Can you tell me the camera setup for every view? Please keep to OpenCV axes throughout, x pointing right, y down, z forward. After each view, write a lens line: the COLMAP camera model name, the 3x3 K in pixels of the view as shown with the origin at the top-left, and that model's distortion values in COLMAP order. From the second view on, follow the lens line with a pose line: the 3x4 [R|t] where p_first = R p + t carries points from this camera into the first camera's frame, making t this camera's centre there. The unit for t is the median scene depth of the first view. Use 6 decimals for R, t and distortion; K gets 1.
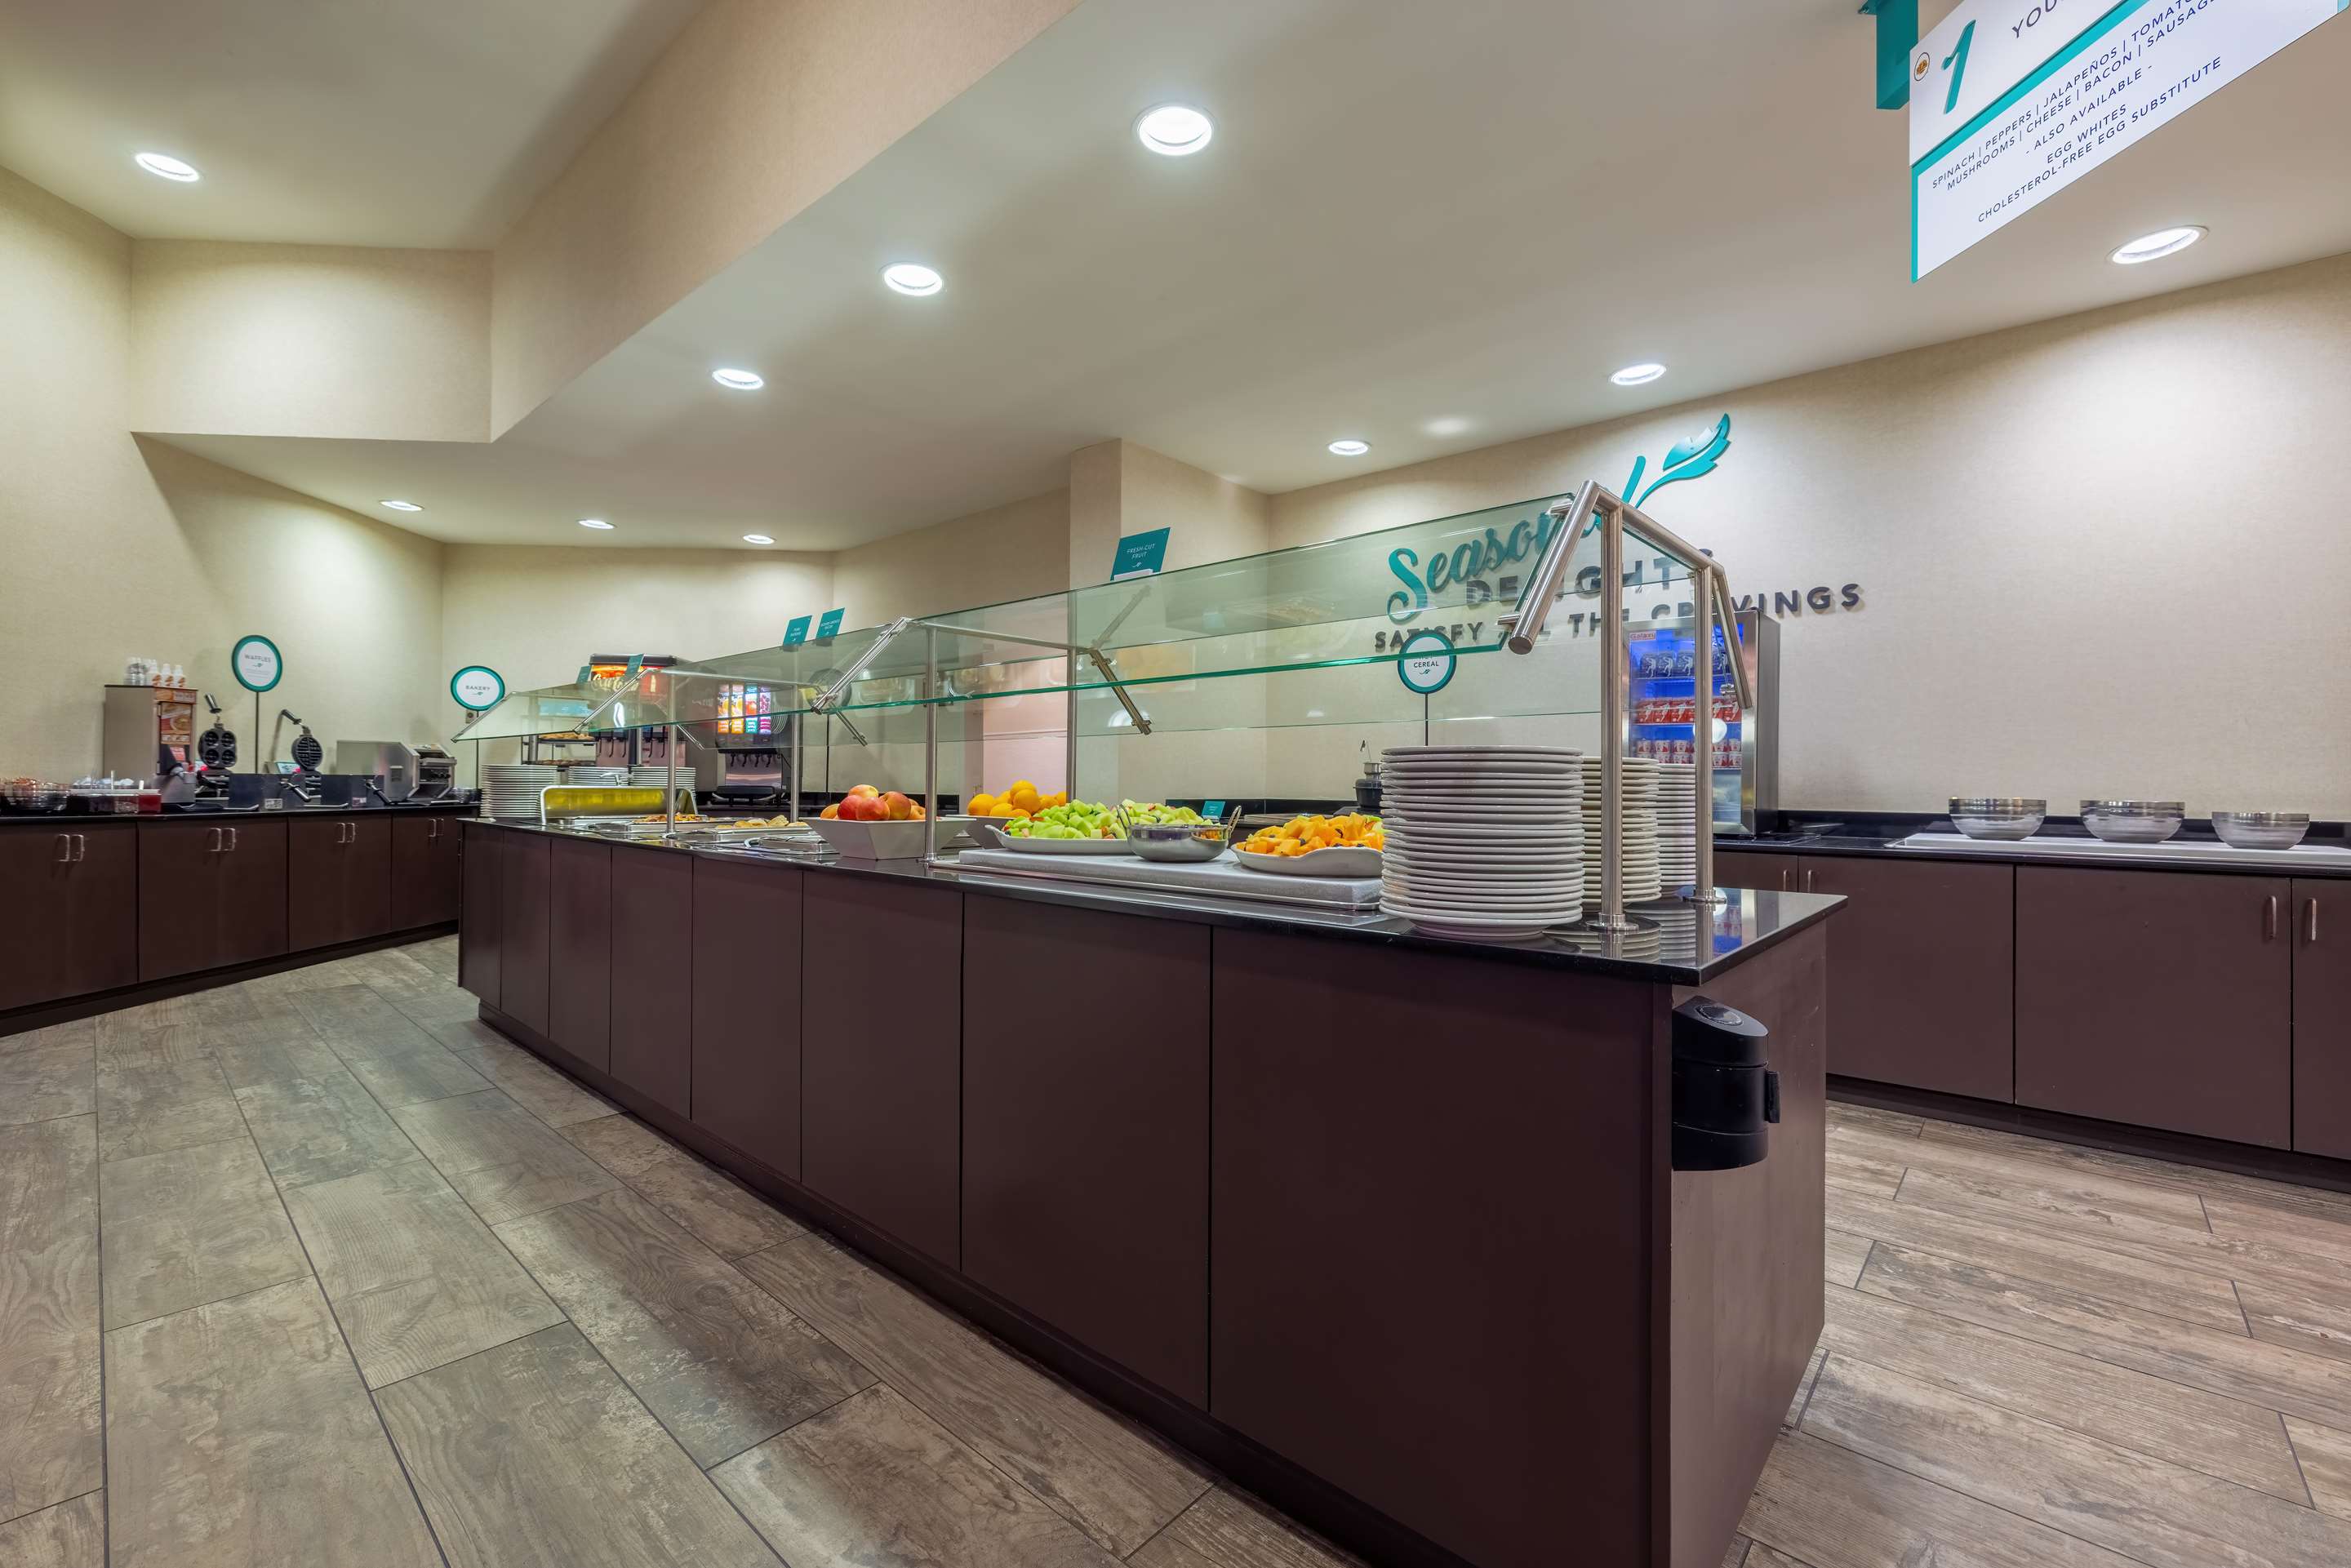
lens RADIAL K [[980.6, 0, 1175.5], [0, 980.6, 784.0], [0, 0, 1]] dist [0.001998, -0.000011]
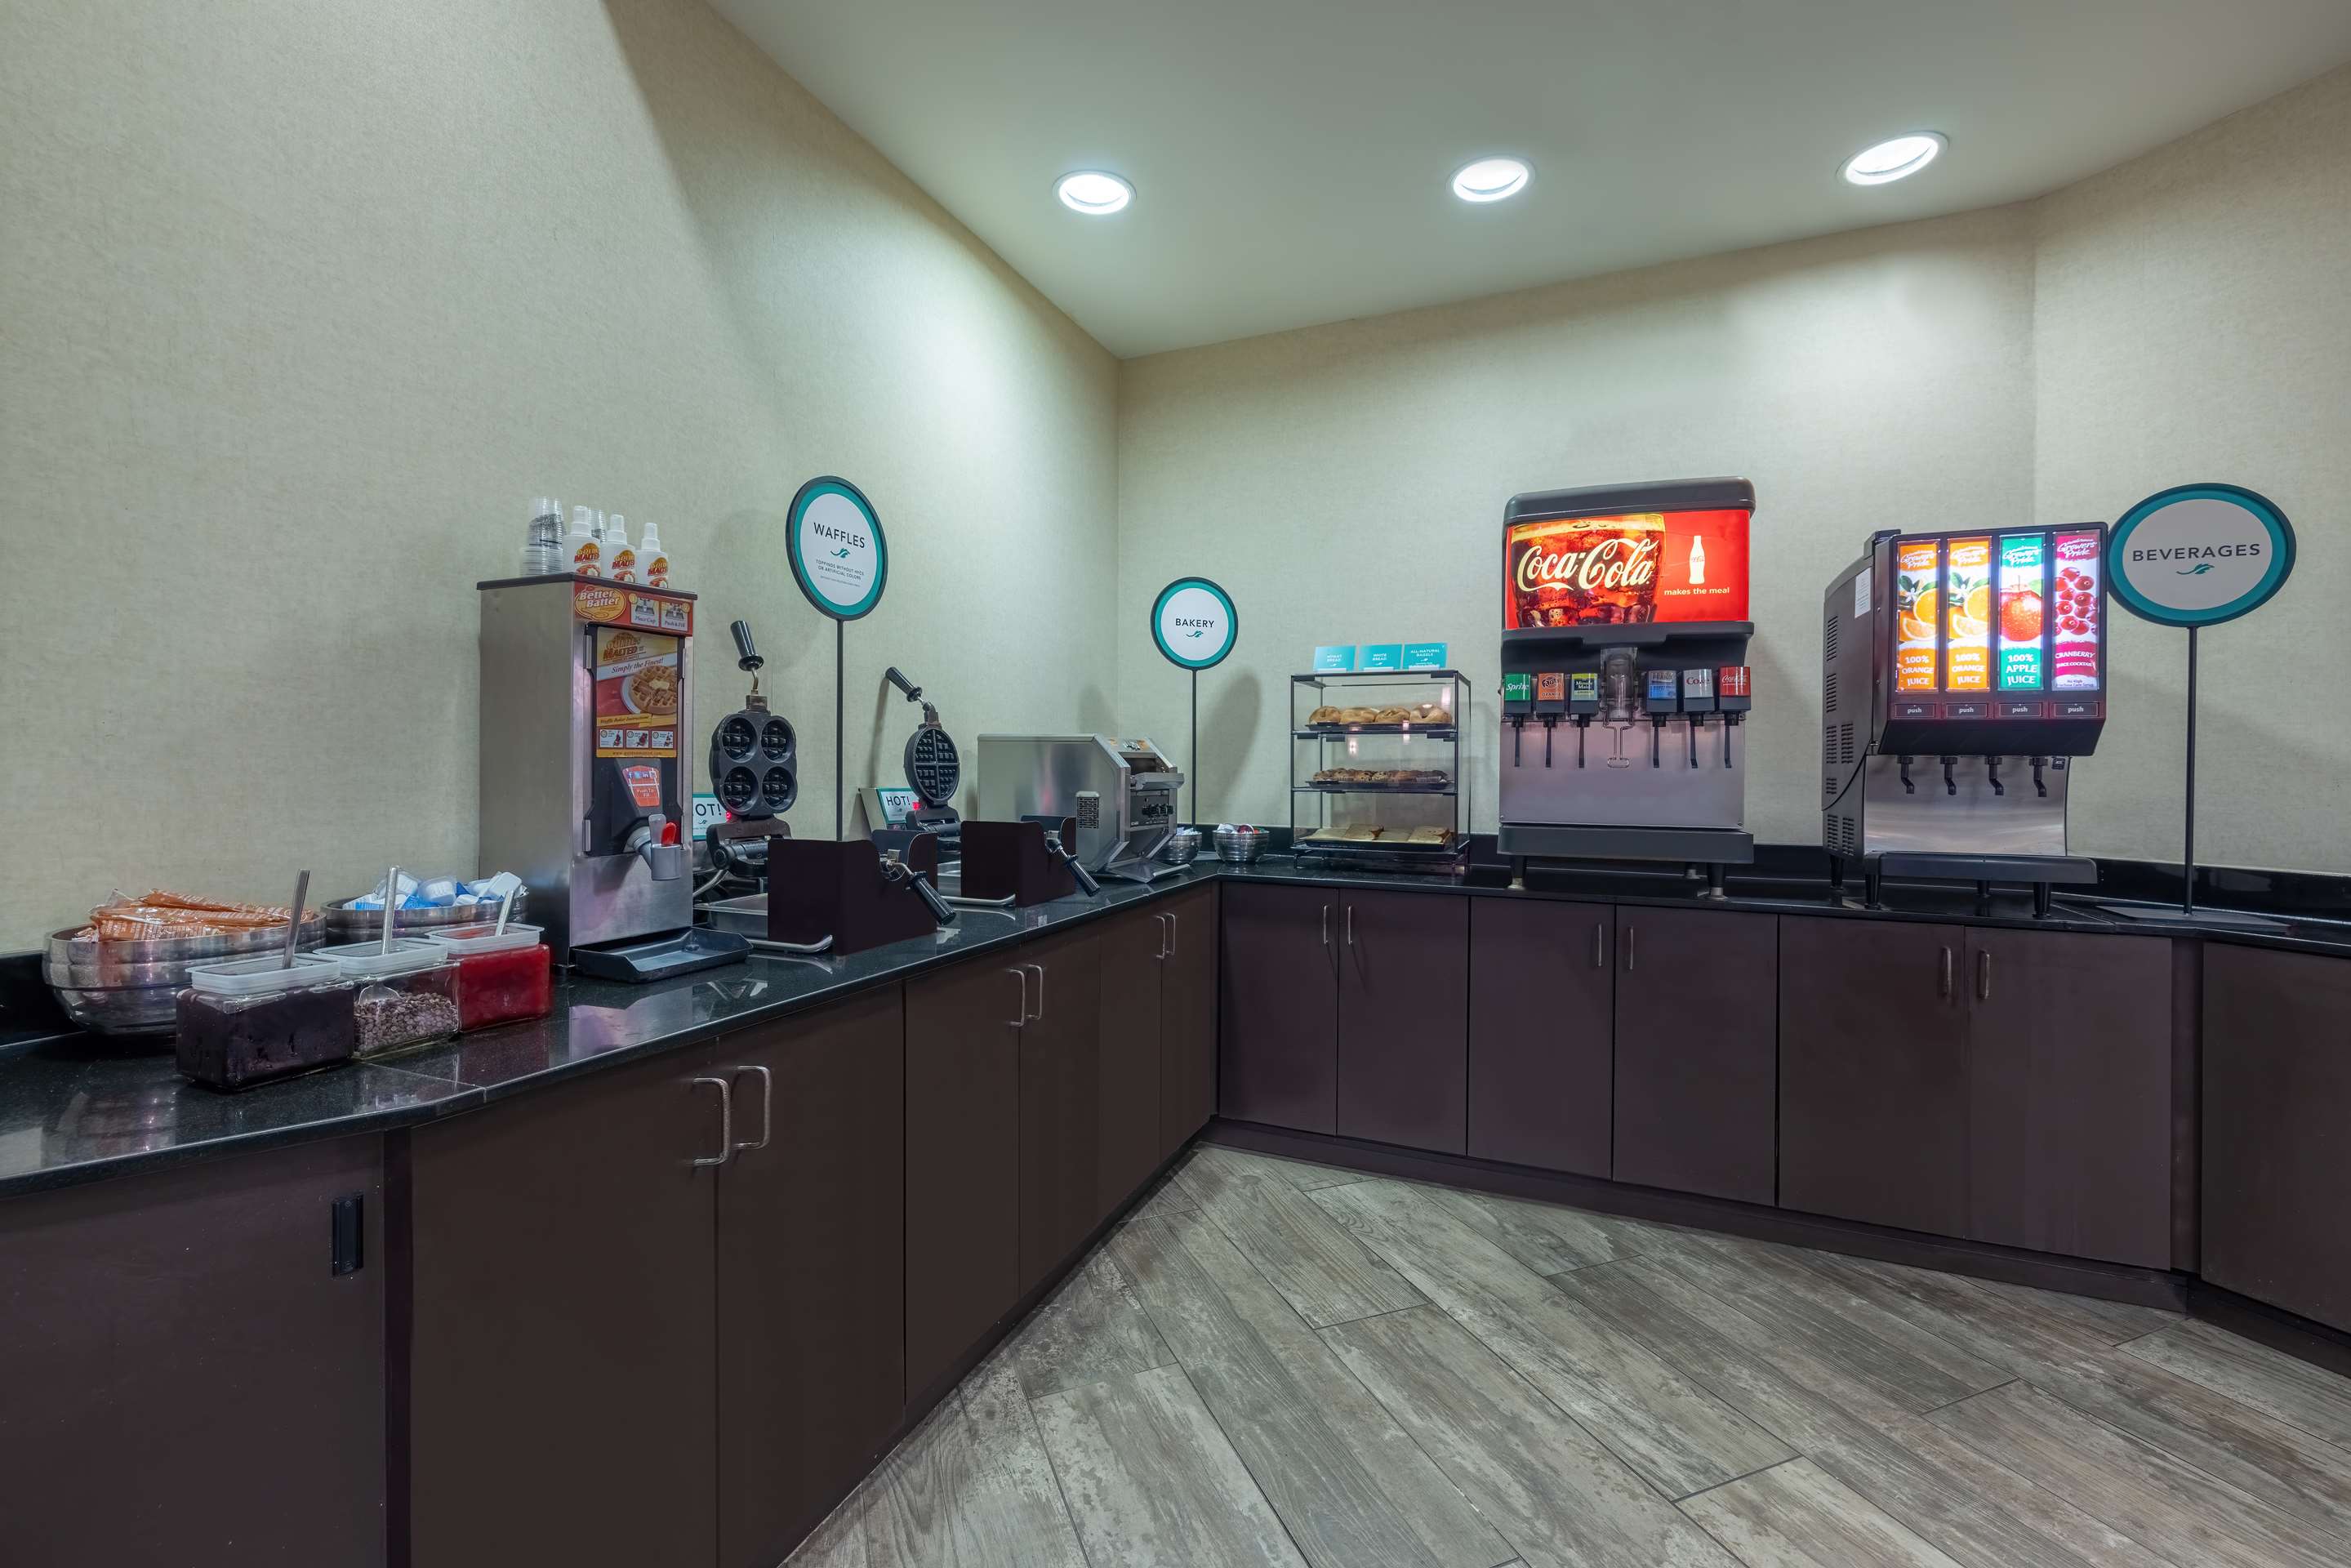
lens RADIAL K [[980.7, 0, 1175.5], [0, 980.7, 784.0], [0, 0, 1]] dist [0.001998, -0.000011]
pose [[0.901570, 0.002340, -0.432626, -0.658595], [0.004753, 0.999871, 0.015314, -0.032947], [0.432607, -0.015863, 0.901443, 0.719977]]
